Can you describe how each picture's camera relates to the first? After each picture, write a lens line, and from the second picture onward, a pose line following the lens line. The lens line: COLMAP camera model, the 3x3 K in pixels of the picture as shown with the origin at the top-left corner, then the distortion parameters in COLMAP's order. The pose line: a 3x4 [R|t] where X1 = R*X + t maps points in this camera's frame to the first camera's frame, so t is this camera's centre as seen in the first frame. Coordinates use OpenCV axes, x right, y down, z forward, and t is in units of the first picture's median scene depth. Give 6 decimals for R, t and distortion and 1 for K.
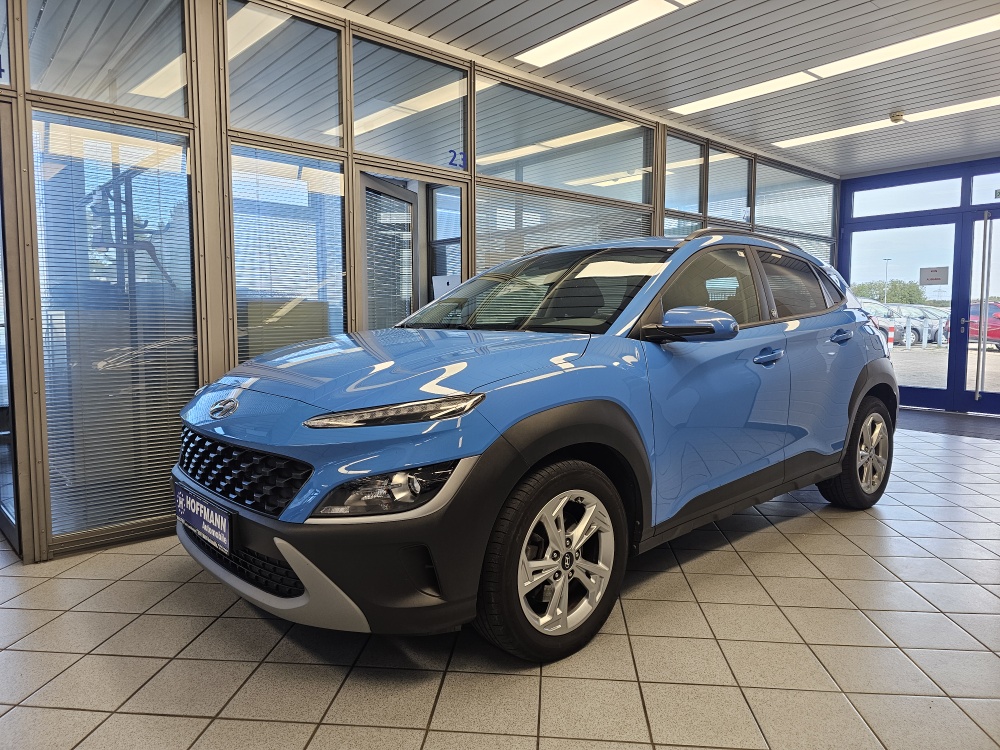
lens RADIAL K [[670.7, 0, 498.8], [0, 670.7, 369.1], [0, 0, 1]] dist [0.087600, -0.086707]
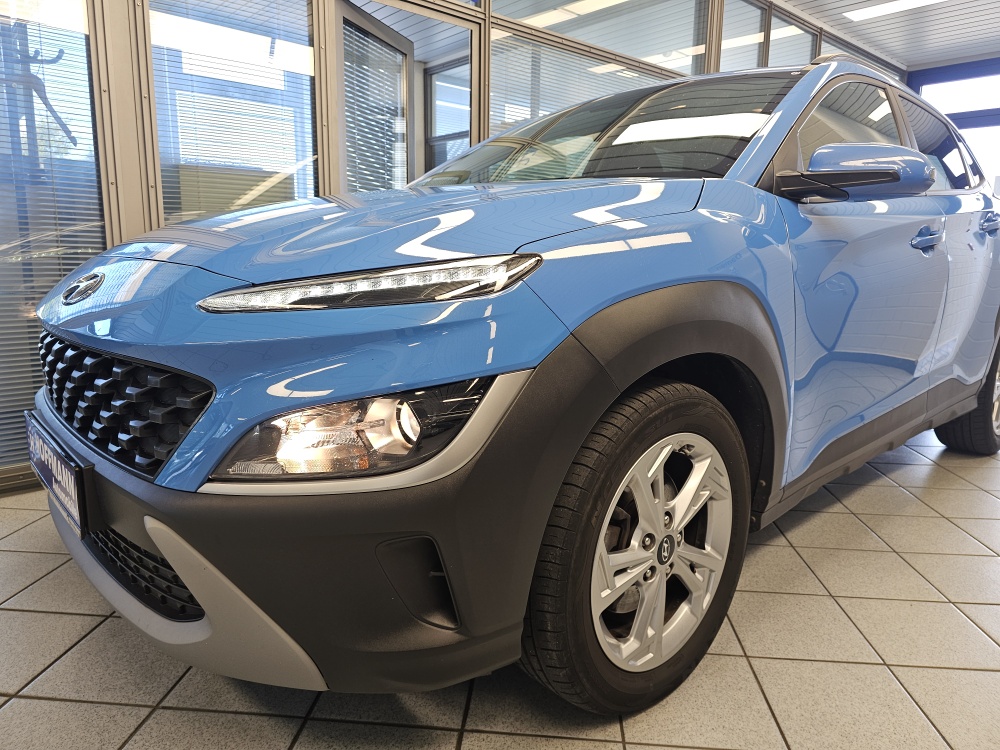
lens RADIAL K [[670.3, 0, 501.9], [0, 670.3, 366.1], [0, 0, 1]] dist [0.083201, -0.088216]
pose [[0.999873, 0.011787, 0.010712, -0.051791], [-0.012738, 0.995535, 0.093534, 0.068932], [-0.009562, -0.093659, 0.995558, 0.423878]]
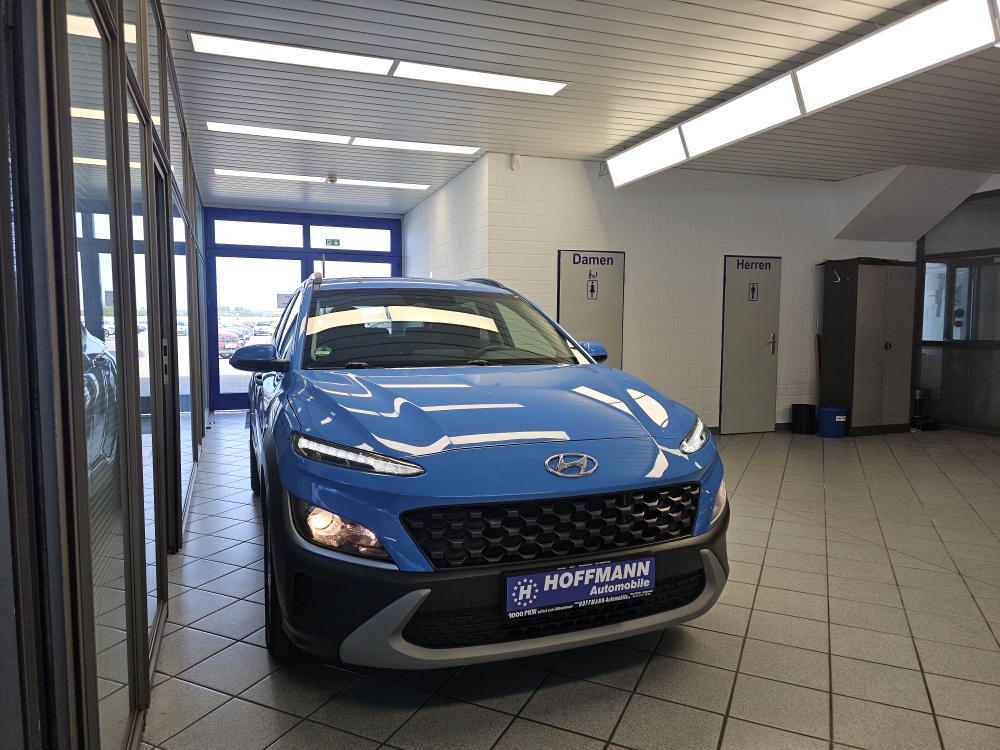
lens RADIAL K [[670.7, 0, 498.8], [0, 670.7, 369.1], [0, 0, 1]] dist [0.087600, -0.086707]
pose [[0.331056, -0.059785, 0.941715, -1.368291], [0.068382, 0.996887, 0.039248, -0.120451], [-0.941130, 0.051403, 0.334113, 0.818258]]
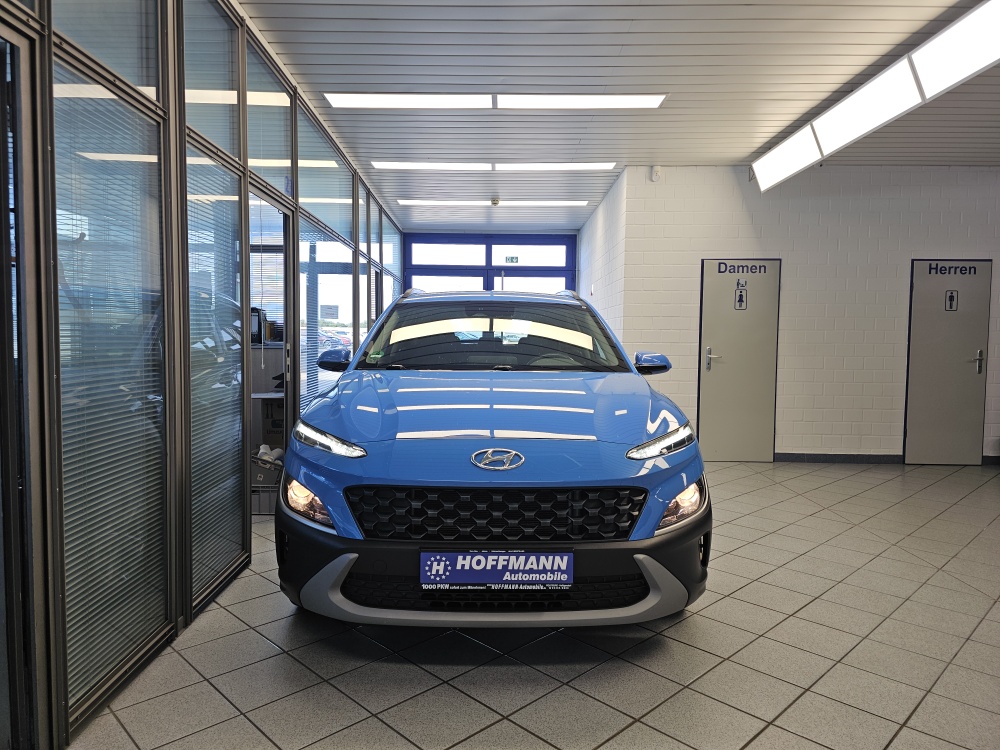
lens RADIAL K [[670.3, 0, 501.9], [0, 670.3, 366.1], [0, 0, 1]] dist [0.083201, -0.088216]
pose [[0.634771, -0.025638, 0.772275, -1.236734], [0.046370, 0.998912, -0.004952, -0.078252], [-0.771308, 0.038954, 0.635269, 0.366956]]
